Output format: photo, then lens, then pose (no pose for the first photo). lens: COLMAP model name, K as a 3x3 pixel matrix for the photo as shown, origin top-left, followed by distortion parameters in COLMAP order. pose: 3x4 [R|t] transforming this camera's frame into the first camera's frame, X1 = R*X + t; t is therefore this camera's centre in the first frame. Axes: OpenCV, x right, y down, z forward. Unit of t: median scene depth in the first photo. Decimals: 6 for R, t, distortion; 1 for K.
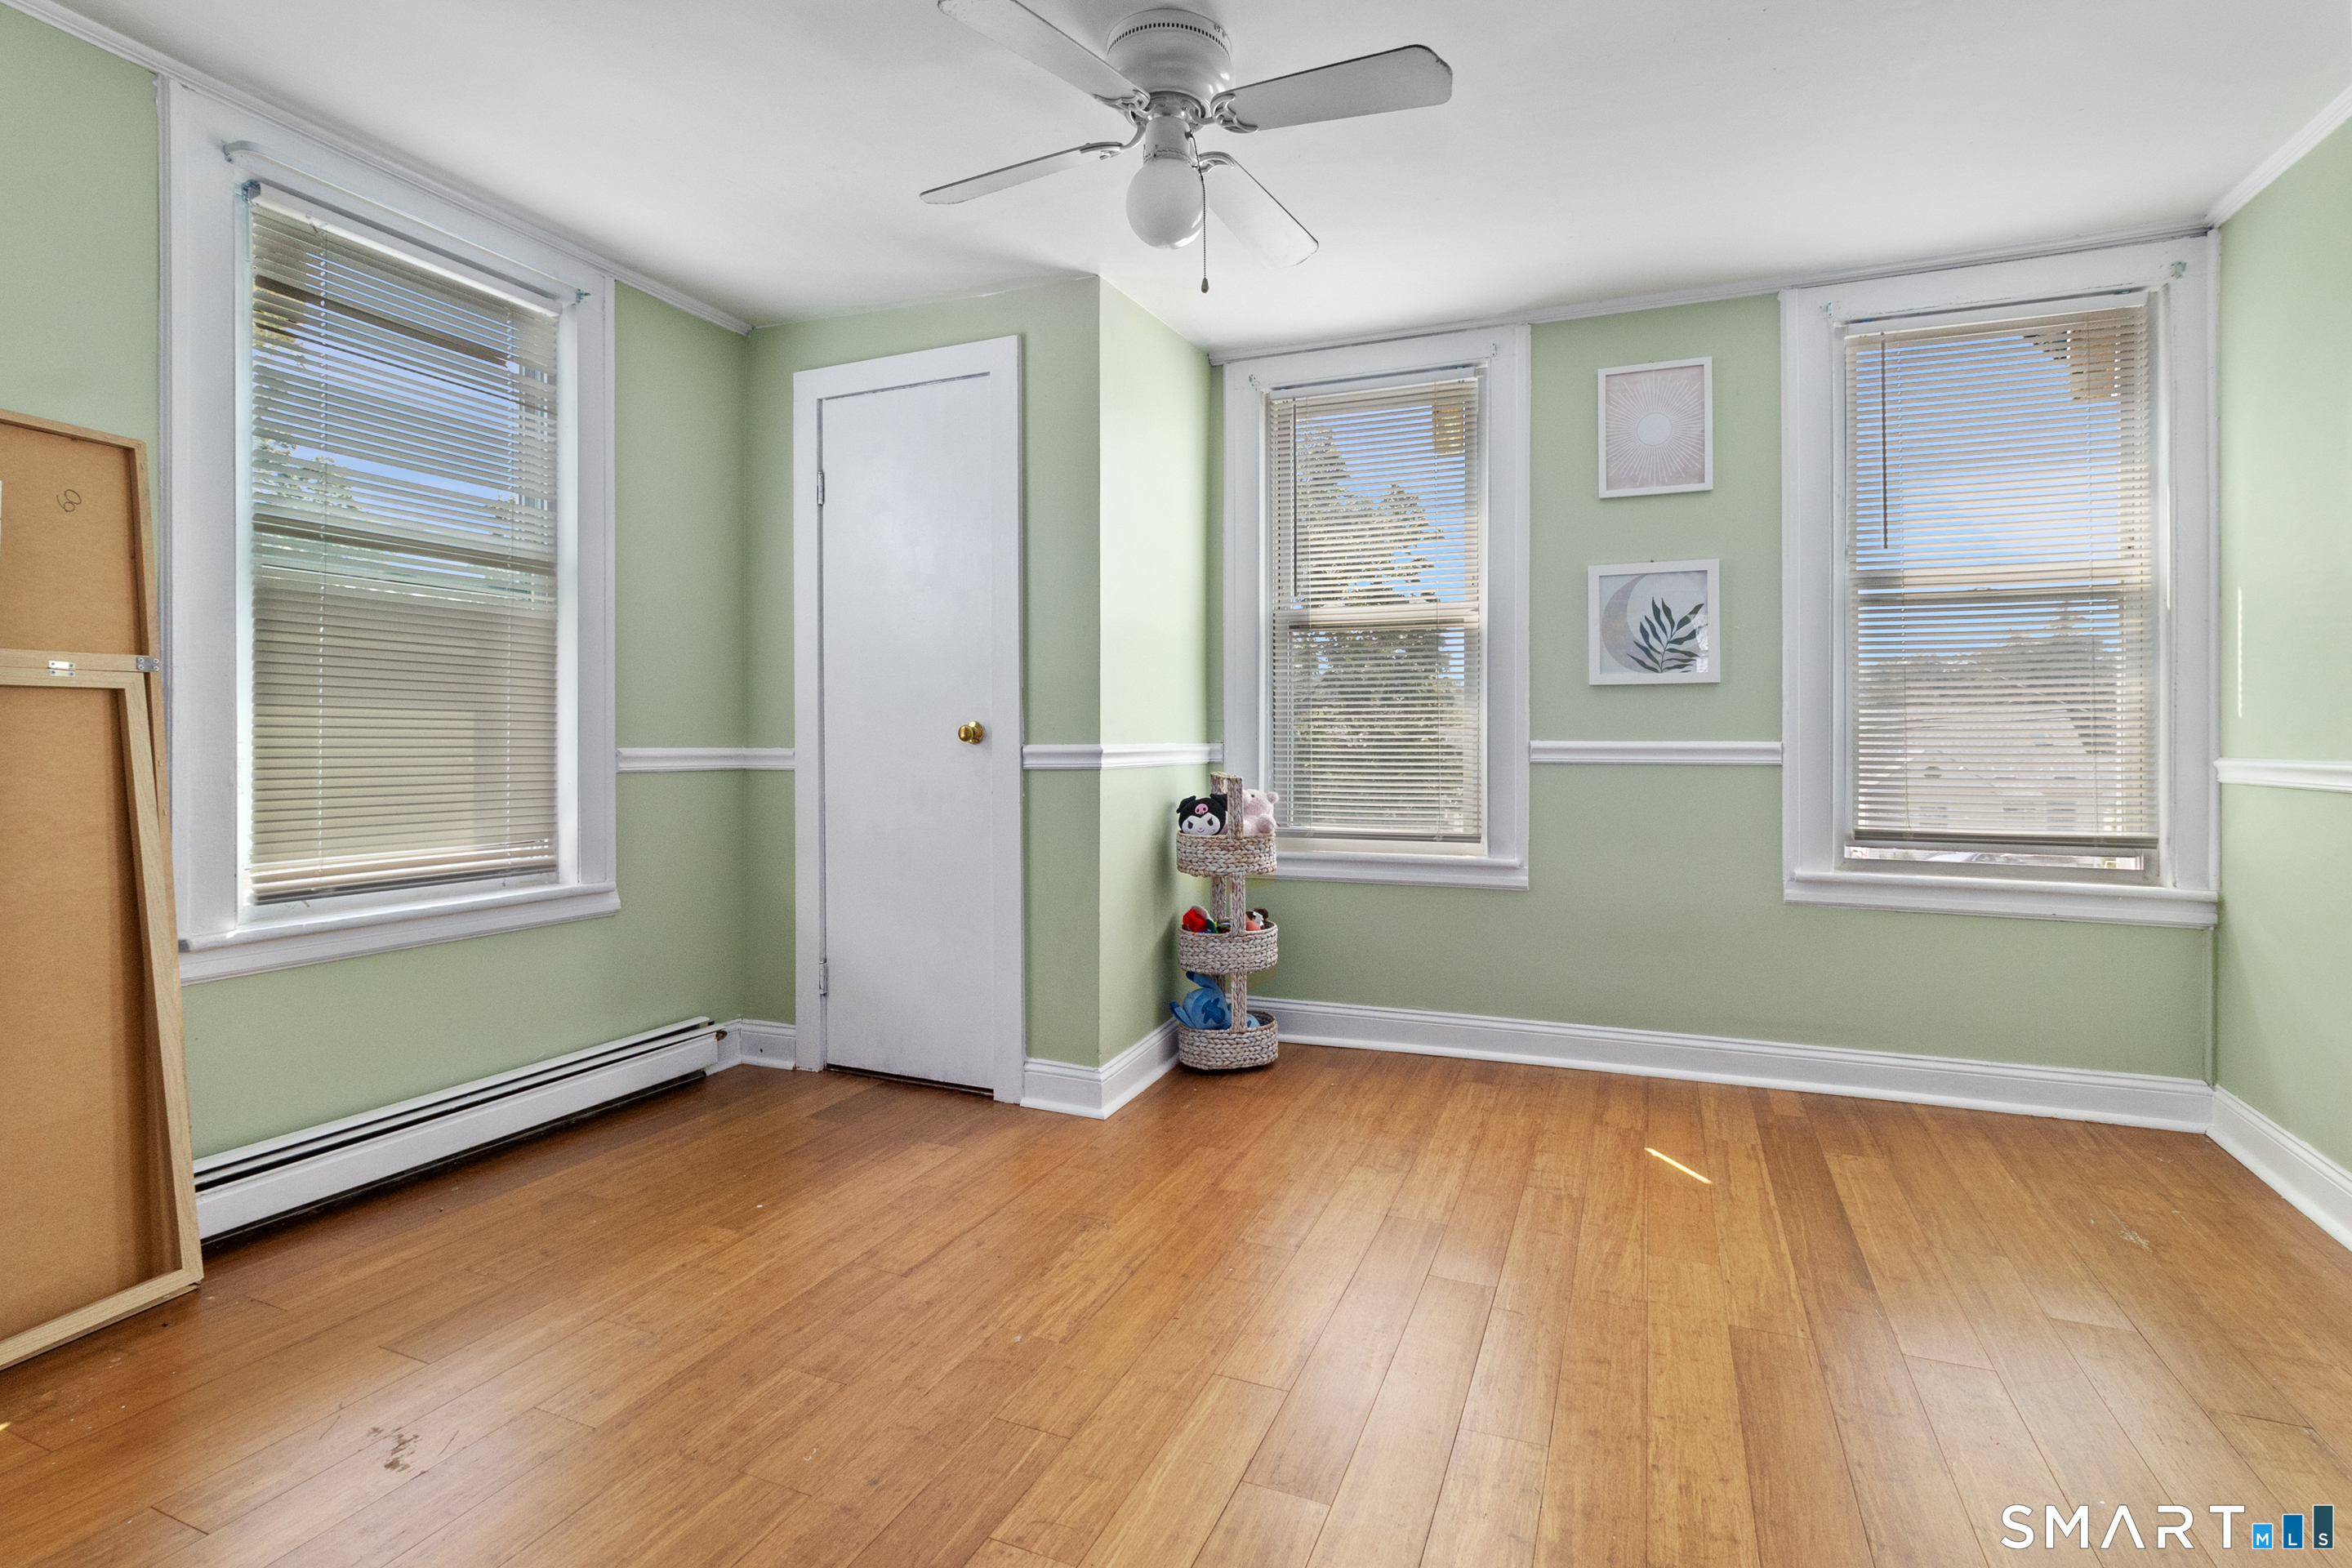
lens RADIAL K [[1094.7, 0, 1203.9], [0, 1094.7, 731.1], [0, 0, 1]] dist [0.003134, 0.000803]
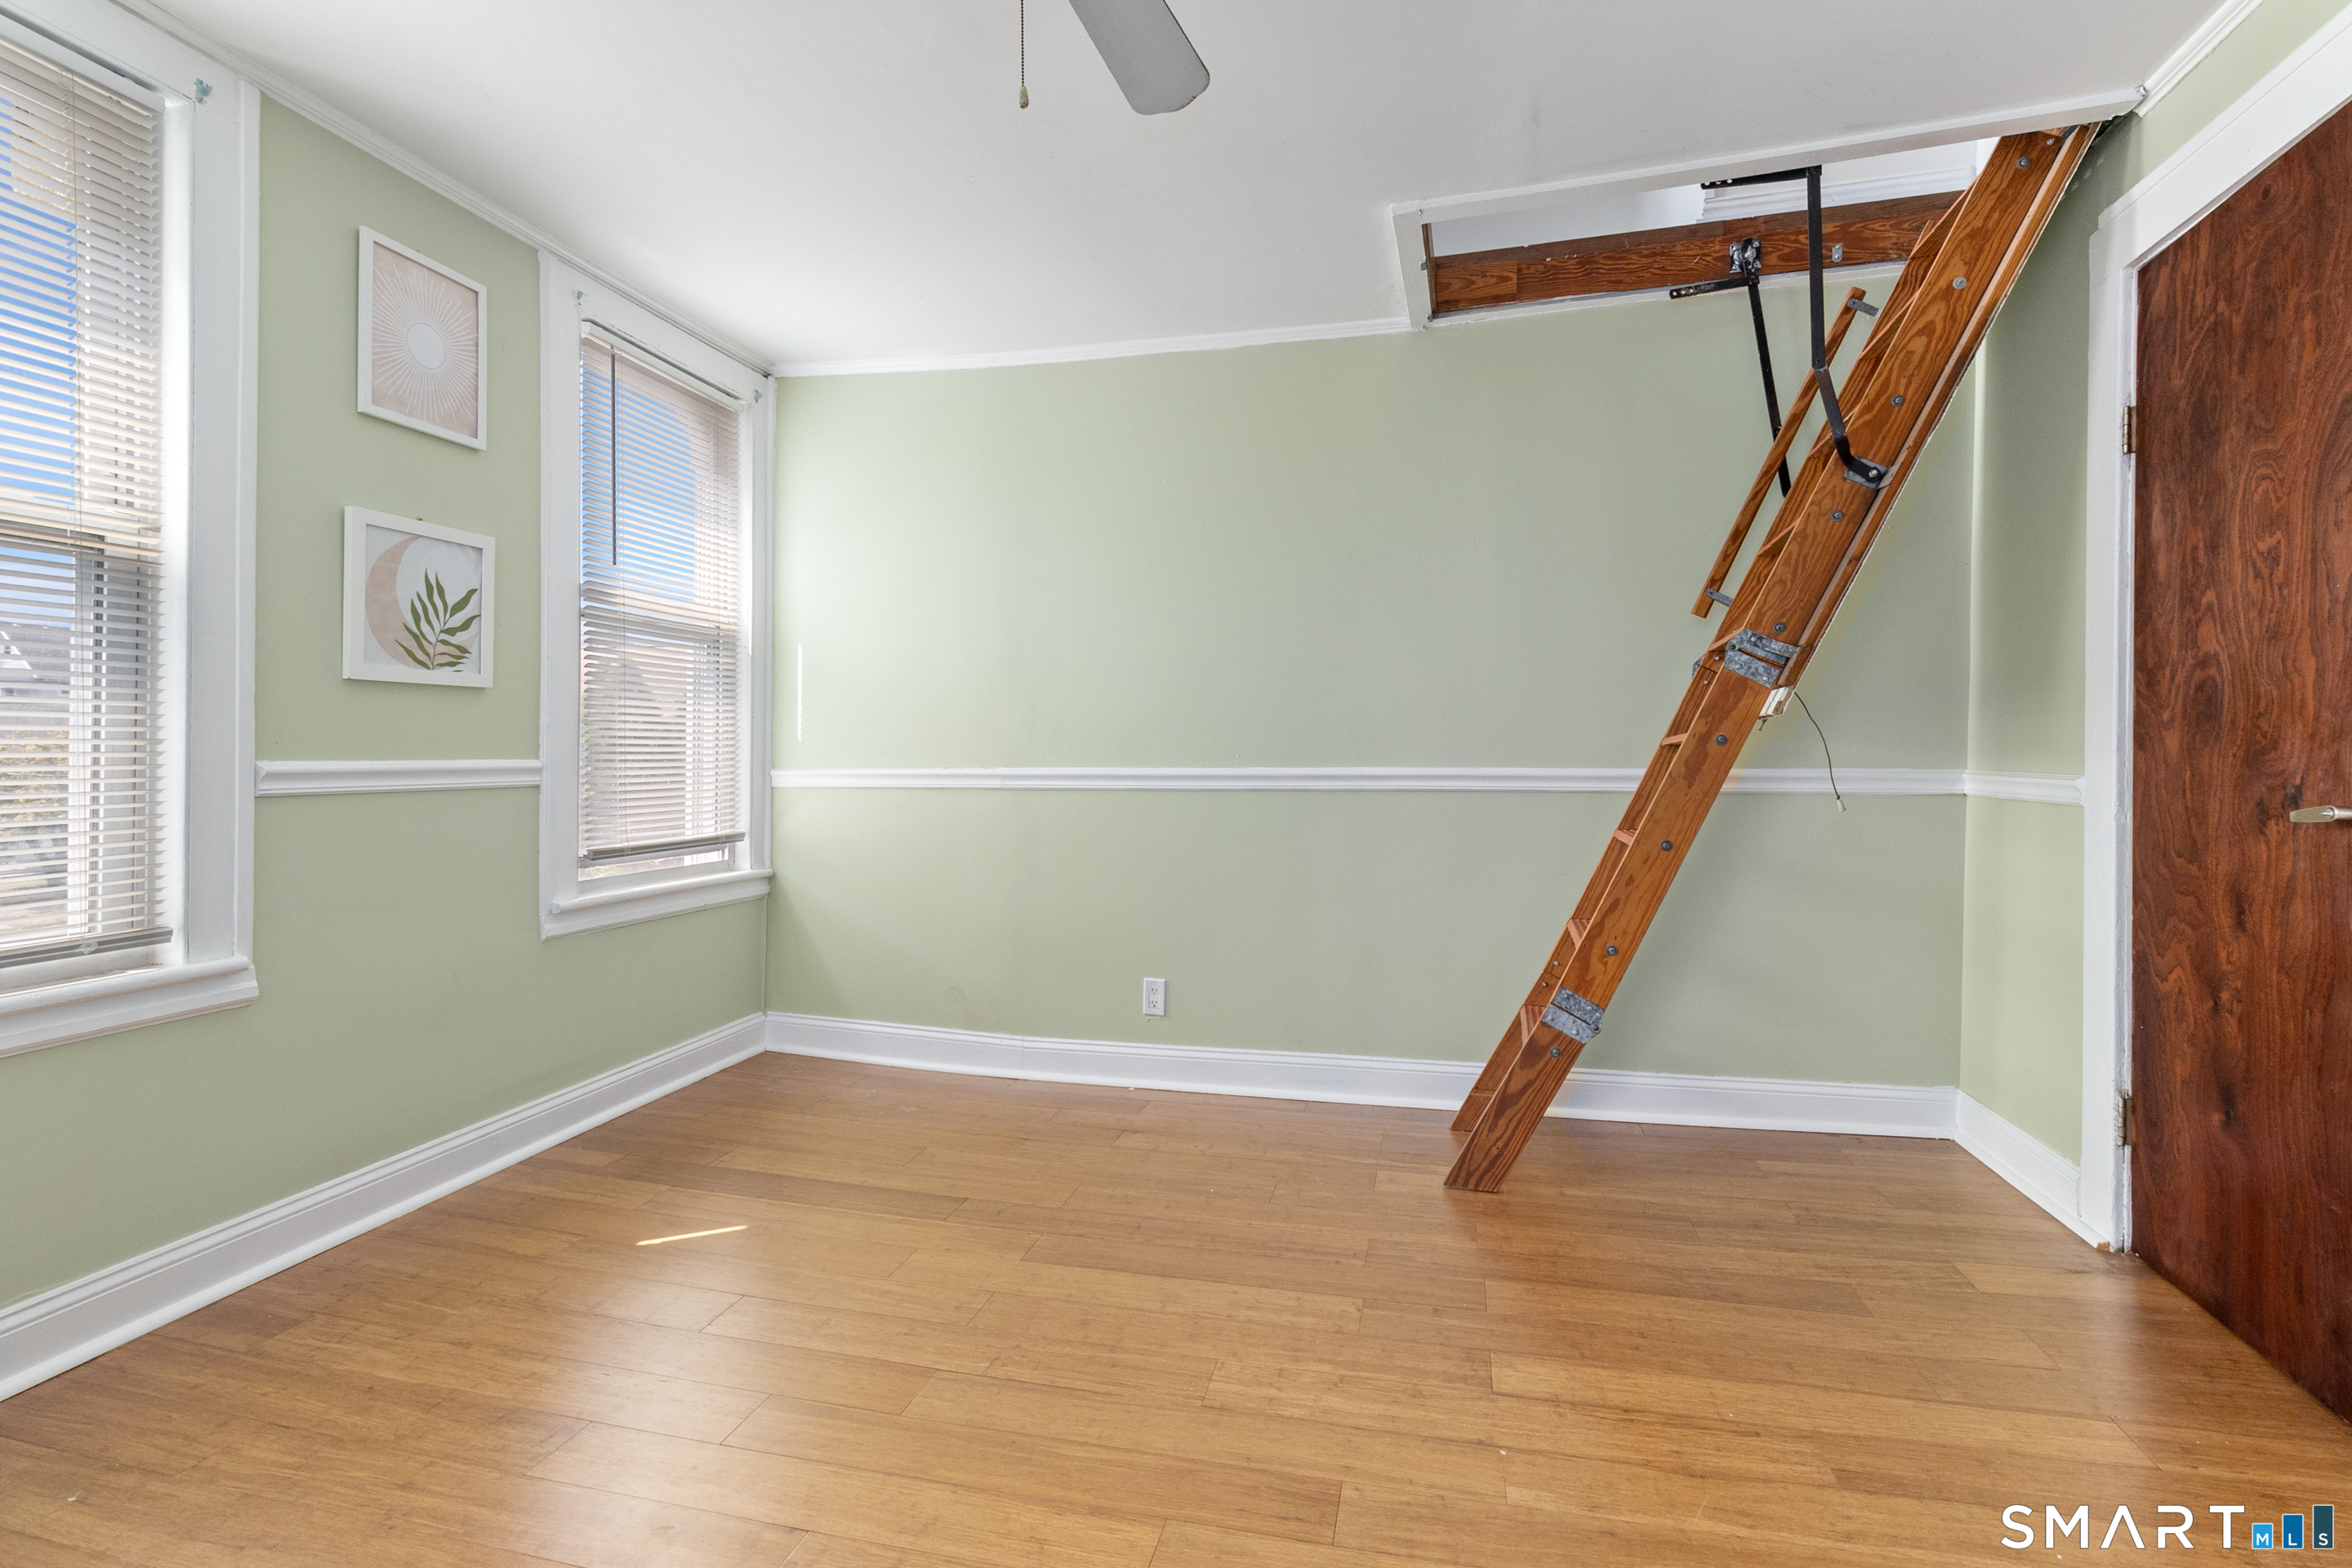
lens RADIAL K [[1090.6, 0, 1192.3], [0, 1090.6, 748.4], [0, 0, 1]] dist [0.001172, 0.000220]
pose [[-0.150861, 0.003838, 0.988547, -0.425554], [-0.005450, 0.999974, -0.004714, 0.002009], [-0.988540, -0.006099, -0.150836, 0.613047]]
